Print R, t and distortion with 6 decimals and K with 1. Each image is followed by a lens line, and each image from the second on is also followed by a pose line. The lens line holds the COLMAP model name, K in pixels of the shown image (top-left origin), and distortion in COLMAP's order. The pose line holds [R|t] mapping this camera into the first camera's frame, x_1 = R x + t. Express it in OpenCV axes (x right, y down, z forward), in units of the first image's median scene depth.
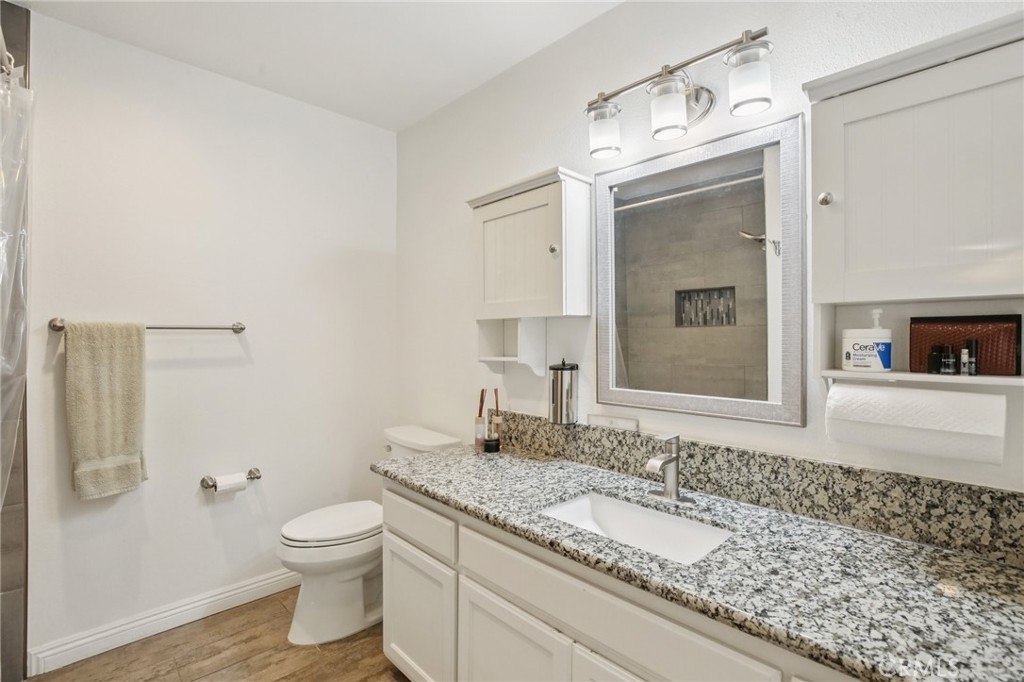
lens RADIAL K [[476.1, 0, 514.5], [0, 476.1, 345.8], [0, 0, 1]] dist [-0.031289, 0.008279]
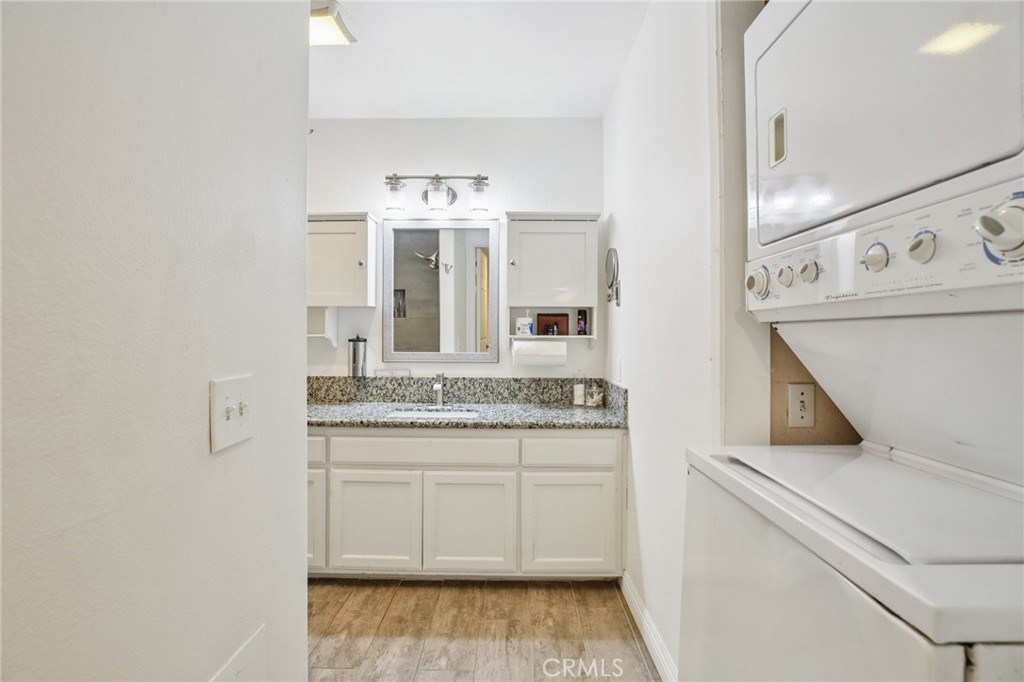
lens RADIAL K [[476.1, 0, 511.1], [0, 476.1, 337.0], [0, 0, 1]] dist [-0.031289, 0.008279]
pose [[0.707512, 0.000855, 0.706701, -0.802417], [0.004721, 0.999971, -0.005936, 0.059938], [-0.706686, 0.007536, 0.707487, -0.534077]]
